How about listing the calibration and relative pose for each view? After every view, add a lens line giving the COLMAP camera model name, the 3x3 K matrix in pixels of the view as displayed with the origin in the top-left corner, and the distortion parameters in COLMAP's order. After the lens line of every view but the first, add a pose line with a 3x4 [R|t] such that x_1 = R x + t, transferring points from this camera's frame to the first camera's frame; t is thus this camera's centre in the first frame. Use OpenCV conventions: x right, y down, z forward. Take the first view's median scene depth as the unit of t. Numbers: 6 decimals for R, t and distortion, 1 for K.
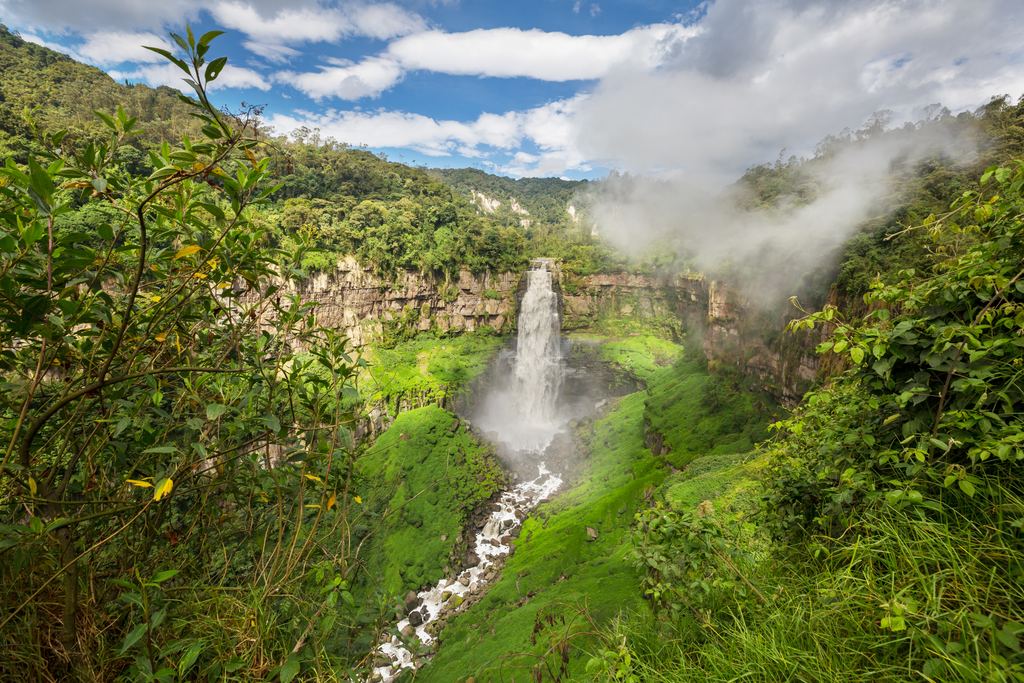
lens RADIAL K [[476.5, 0, 512.3], [0, 476.5, 340.6], [0, 0, 1]] dist [-0.003480, -0.000092]
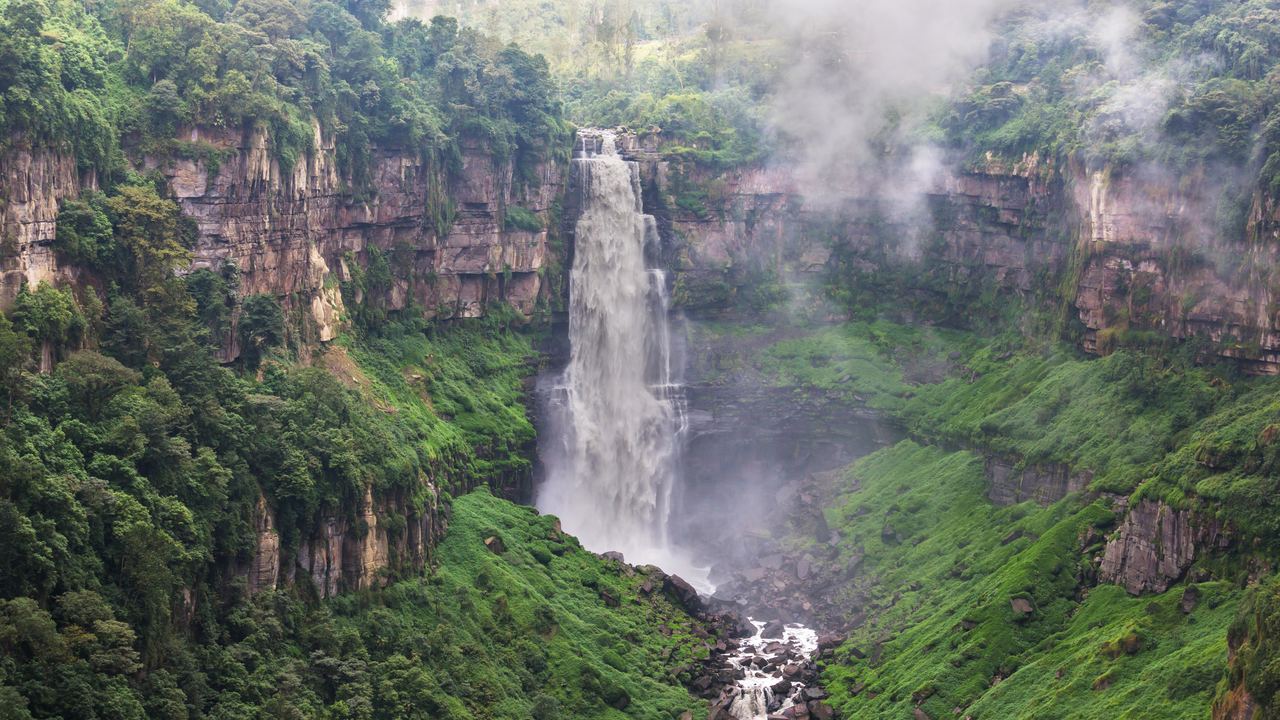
lens RADIAL K [[2640.2, 0, 637.7], [0, 2640.2, 358.3], [0, 0, 1]] dist [-0.029488, 0.000000]
pose [[0.880665, -0.029626, 0.472812, -0.944315], [0.070858, 0.995053, -0.069631, 0.164101], [-0.468411, 0.094824, 0.878408, -0.862967]]
